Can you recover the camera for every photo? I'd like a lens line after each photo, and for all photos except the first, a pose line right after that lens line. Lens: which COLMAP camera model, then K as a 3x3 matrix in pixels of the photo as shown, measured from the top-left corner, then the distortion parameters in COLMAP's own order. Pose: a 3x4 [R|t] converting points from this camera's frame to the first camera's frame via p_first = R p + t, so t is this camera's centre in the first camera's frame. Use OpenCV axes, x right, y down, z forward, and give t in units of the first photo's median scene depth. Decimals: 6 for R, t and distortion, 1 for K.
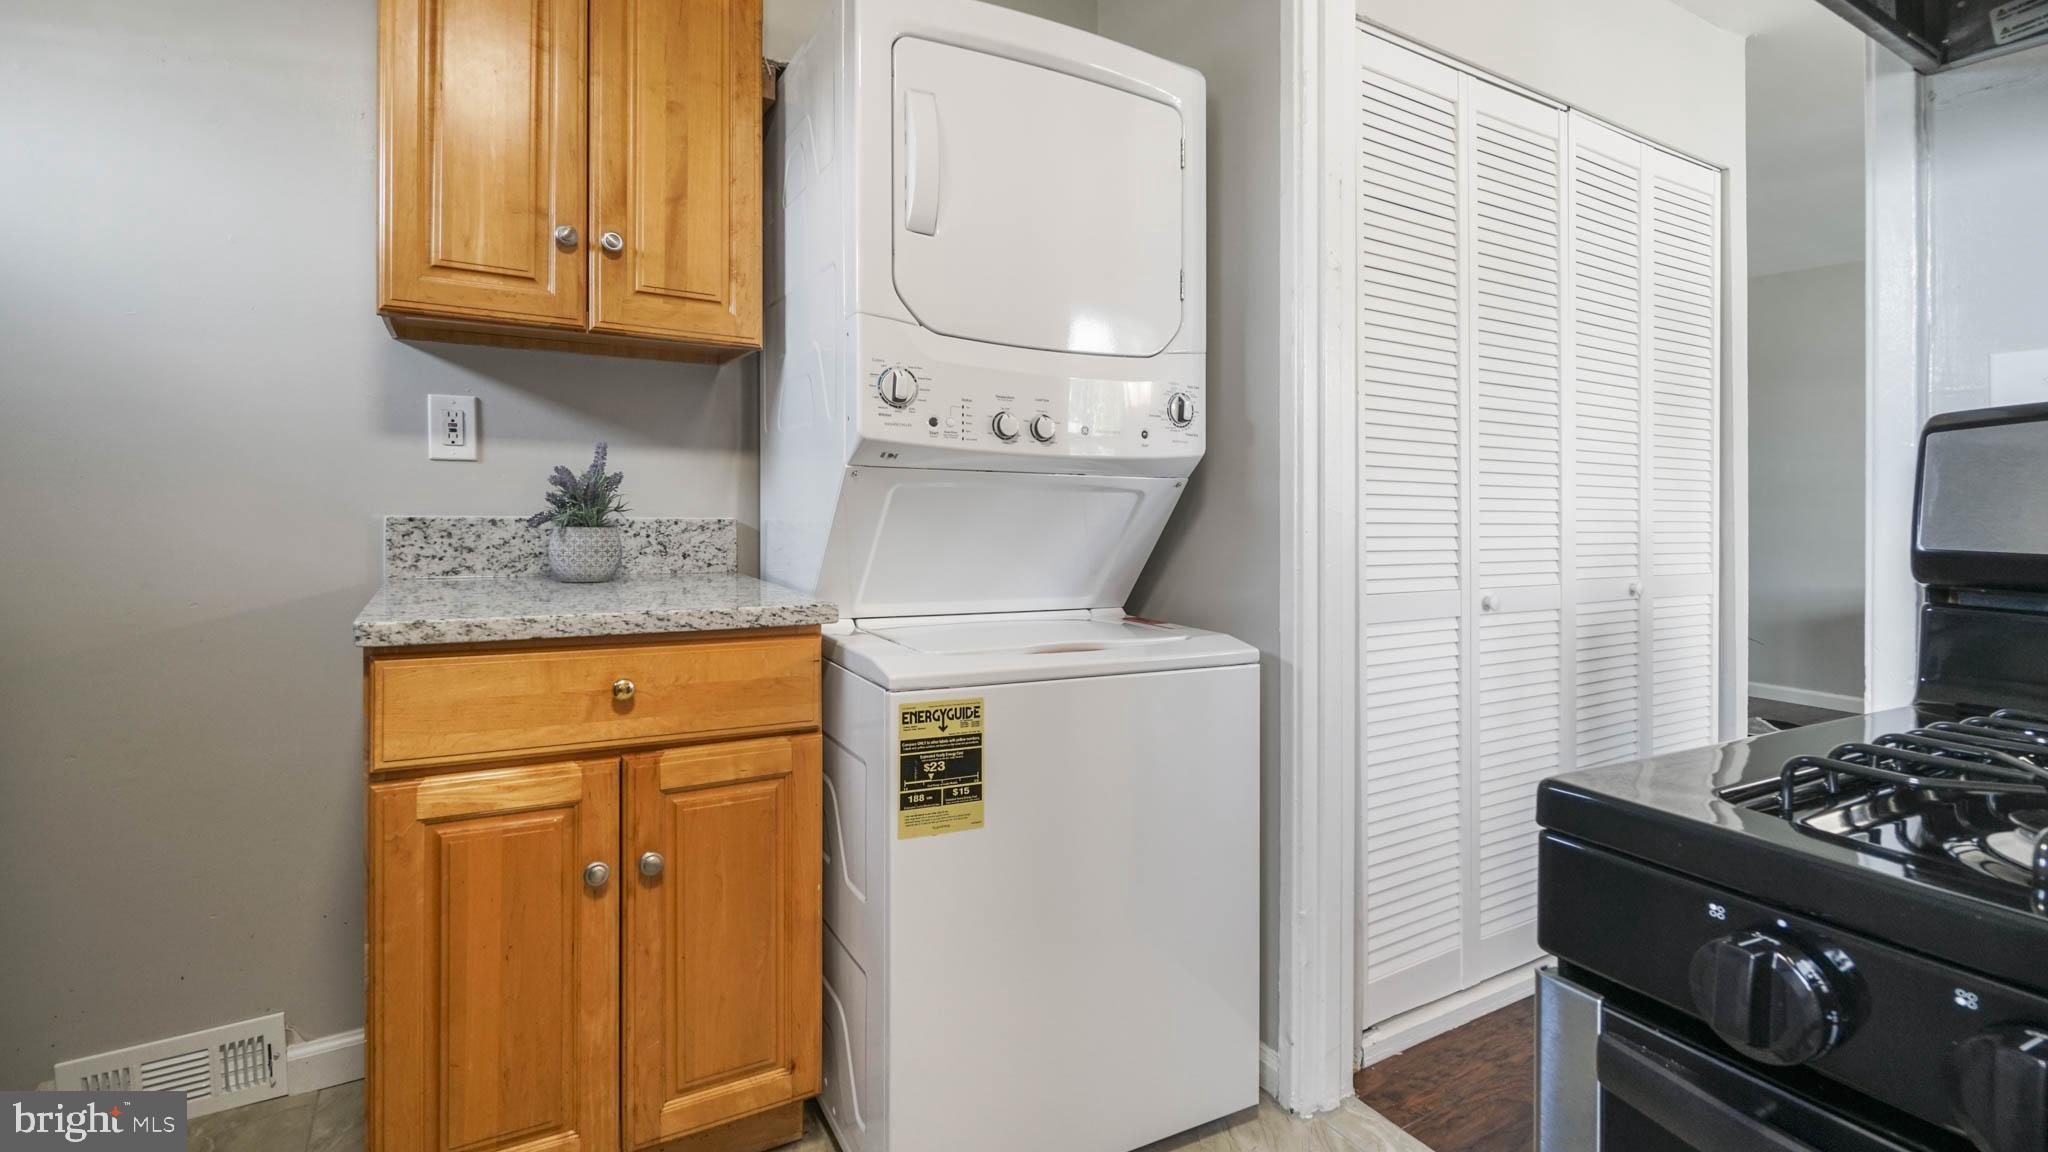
lens RADIAL K [[933.8, 0, 1018.1], [0, 933.8, 517.0], [0, 0, 1]] dist [0.001854, -0.006963]
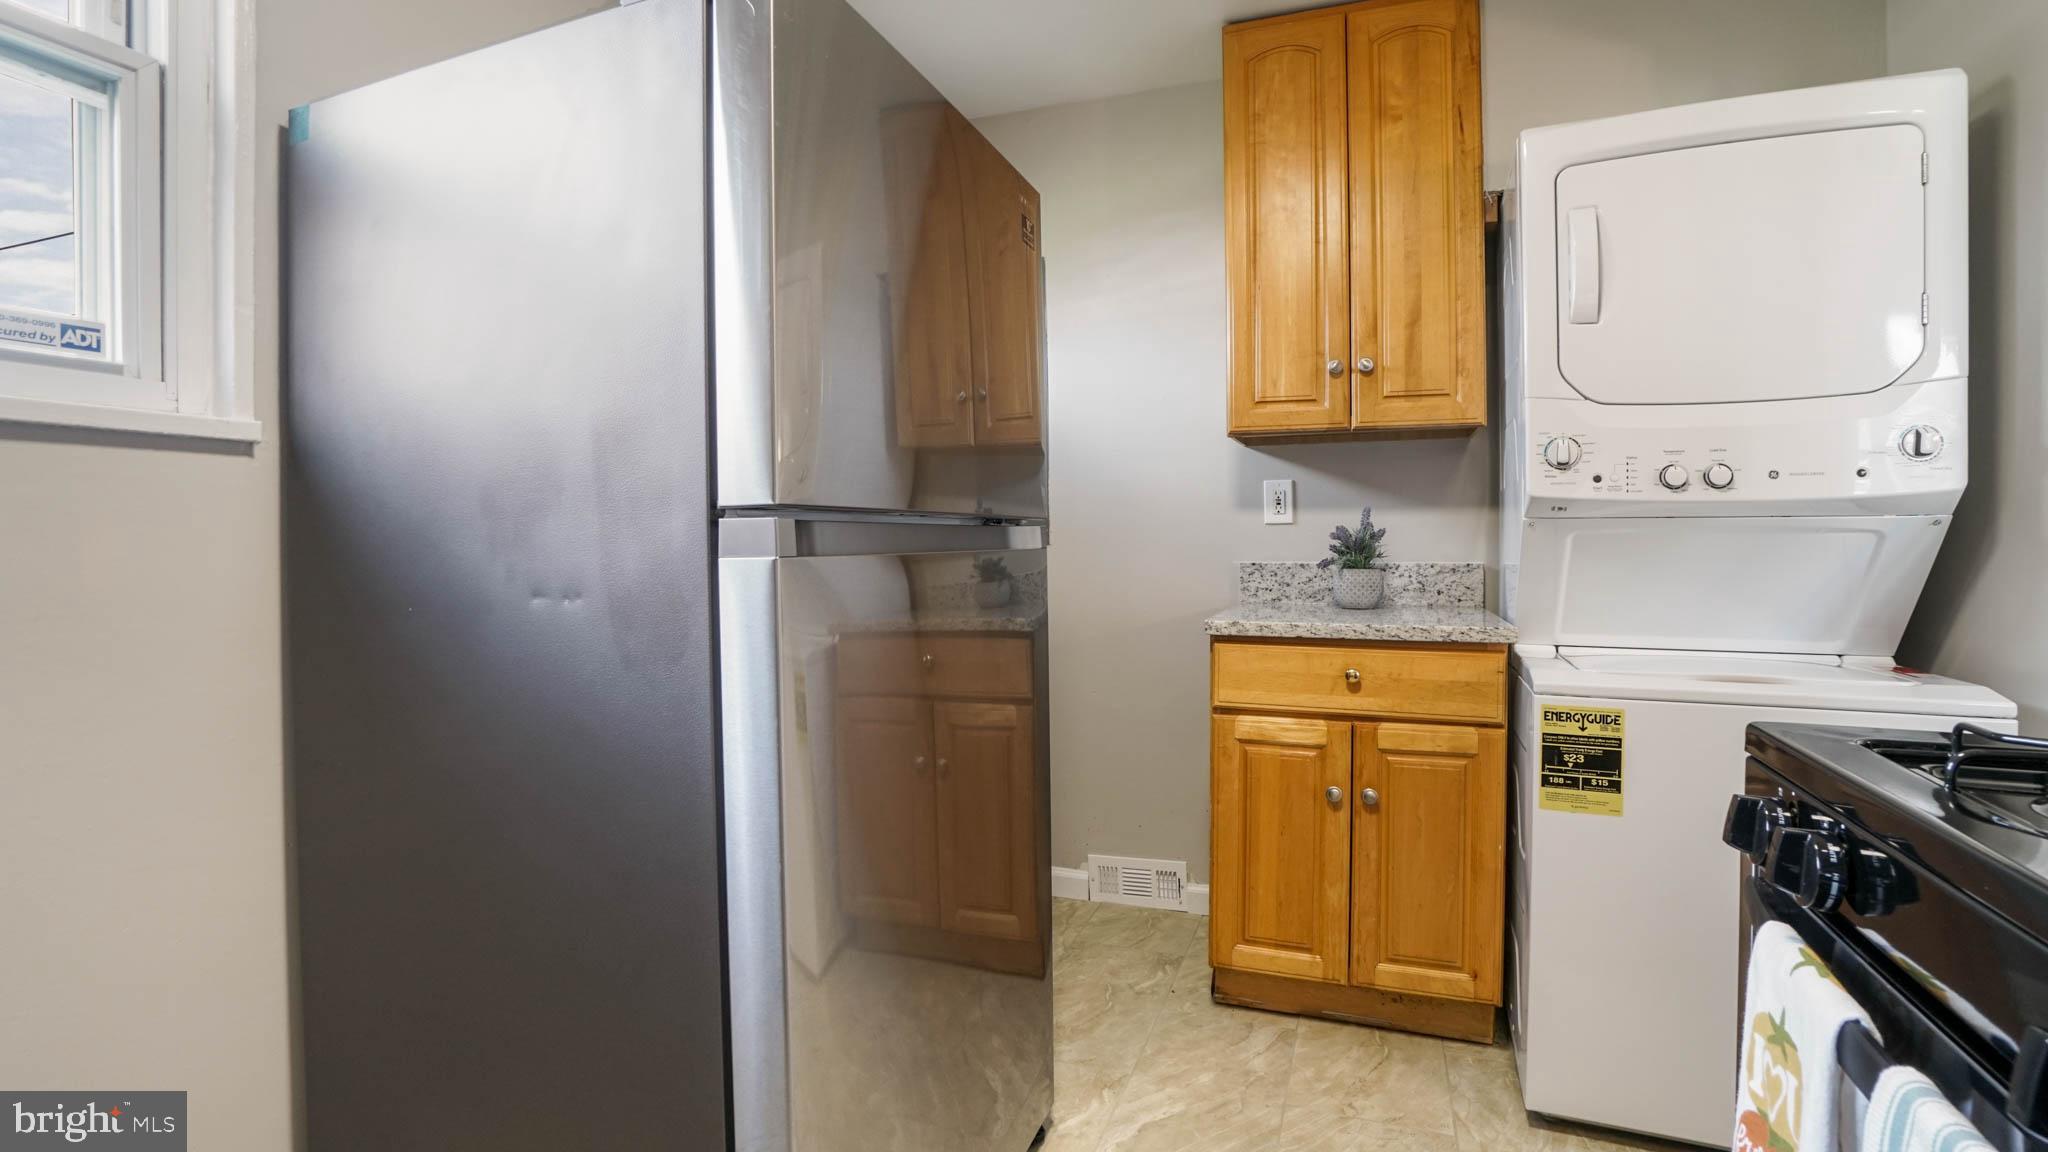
lens RADIAL K [[942.0, 0, 1024.0], [0, 942.0, 576.0], [0, 0, 1]] dist [-0.054049, 0.020967]
pose [[0.632707, 0.004523, -0.774378, 0.358796], [0.002423, 0.999966, 0.007820, 0.010952], [0.774387, -0.006824, 0.632675, -0.313048]]
